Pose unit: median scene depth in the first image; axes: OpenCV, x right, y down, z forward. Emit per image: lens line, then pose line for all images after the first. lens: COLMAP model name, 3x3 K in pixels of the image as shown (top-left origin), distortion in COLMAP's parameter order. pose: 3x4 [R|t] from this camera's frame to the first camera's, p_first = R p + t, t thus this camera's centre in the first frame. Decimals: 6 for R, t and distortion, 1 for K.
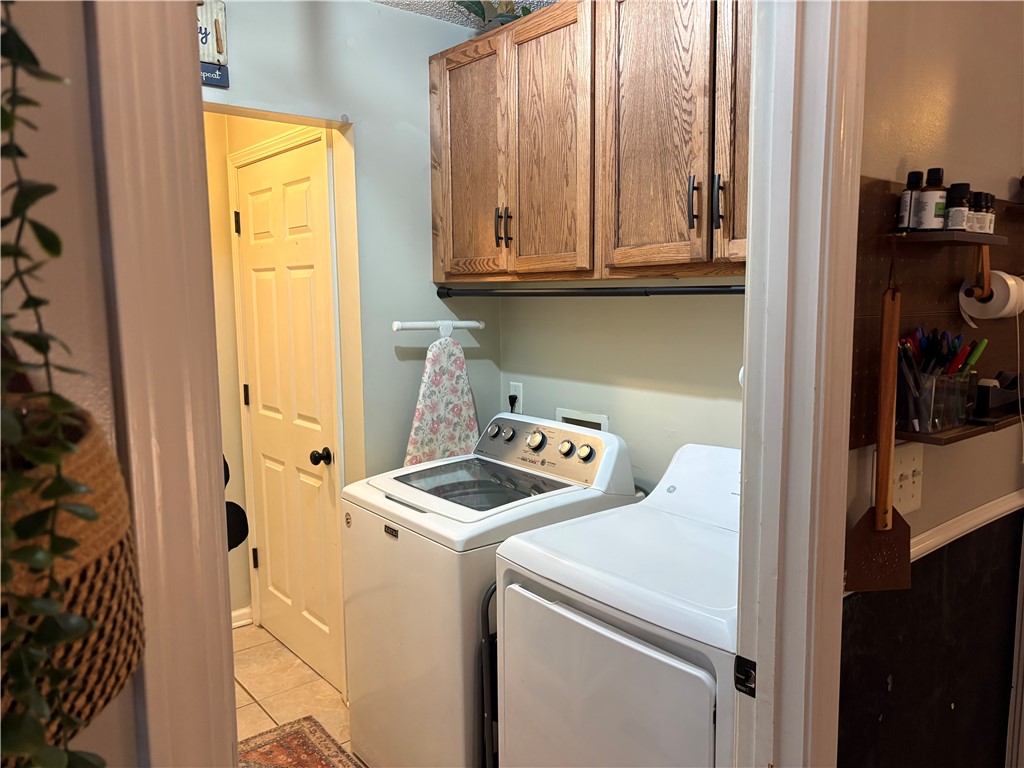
lens RADIAL K [[761.7, 0, 512.0], [0, 761.7, 384.0], [0, 0, 1]] dist [0.093378, -0.106617]
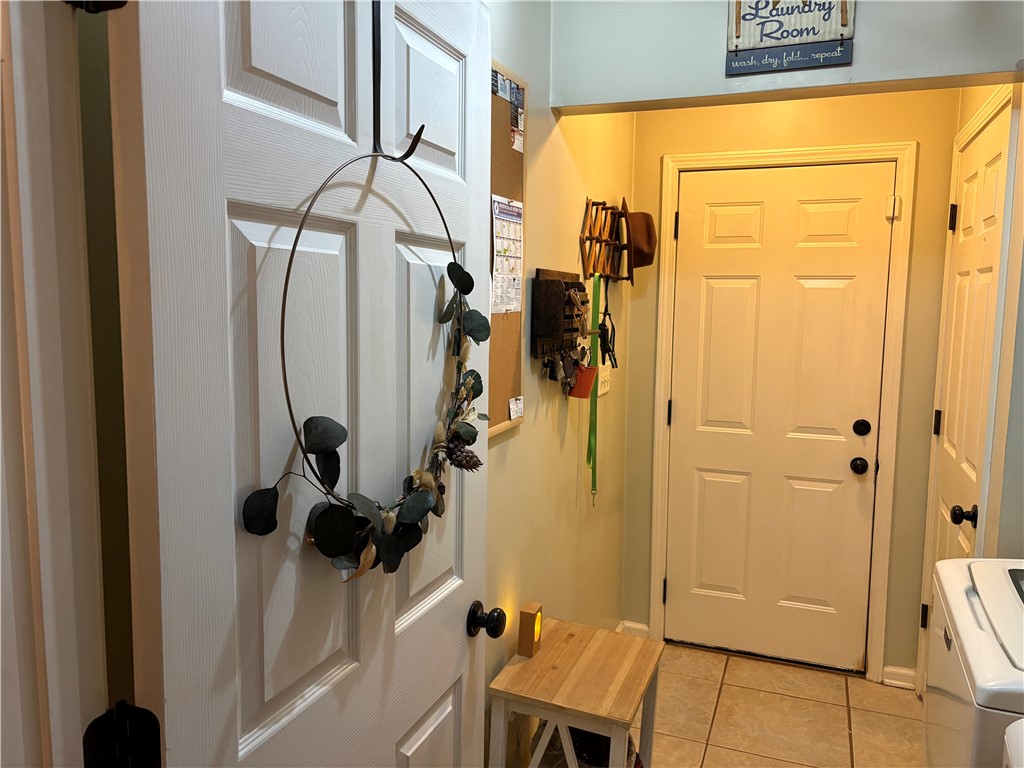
lens RADIAL K [[776.9, 0, 512.0], [0, 776.9, 384.0], [0, 0, 1]] dist [-0.000948, -0.000427]
pose [[0.499283, 0.113454, -0.858979, 0.189483], [-0.121815, 0.990735, 0.060051, -0.029049], [0.857833, 0.074654, 0.508478, 0.219852]]
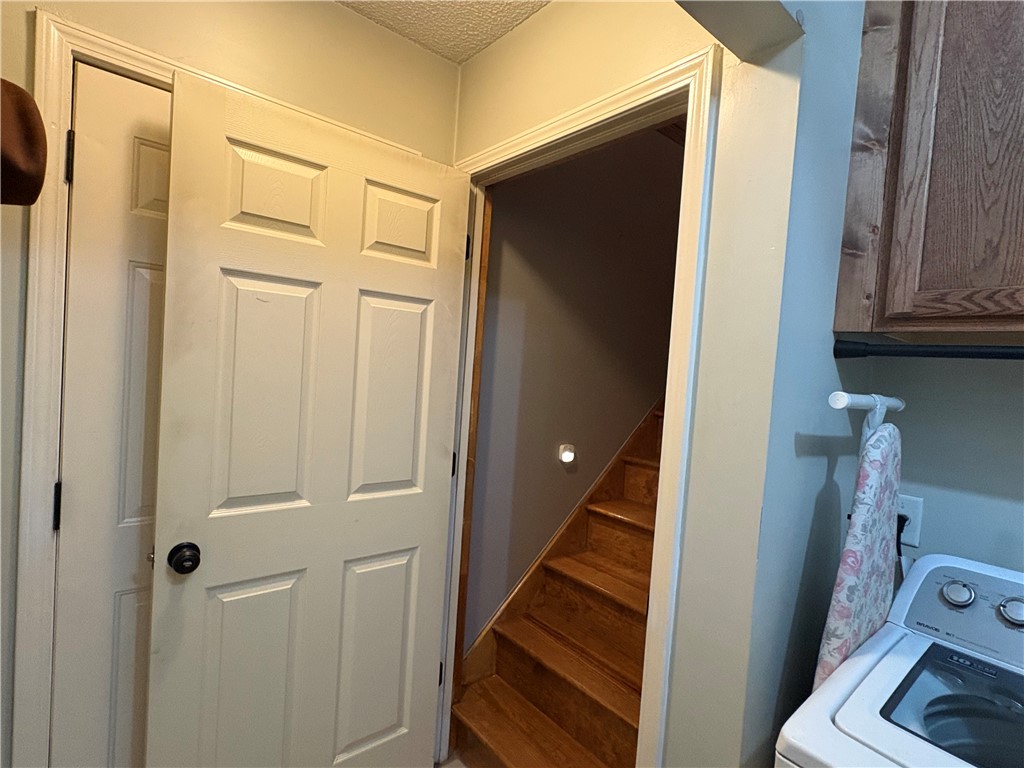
lens RADIAL K [[513.0, 0, 512.0], [0, 513.0, 384.0], [0, 0, 1]] dist [-0.002027, -0.000424]
pose [[0.996770, 0.079636, 0.010364, -0.387961], [-0.078519, 0.993508, -0.082320, -0.038174], [-0.016853, 0.081240, 0.996552, 0.631327]]
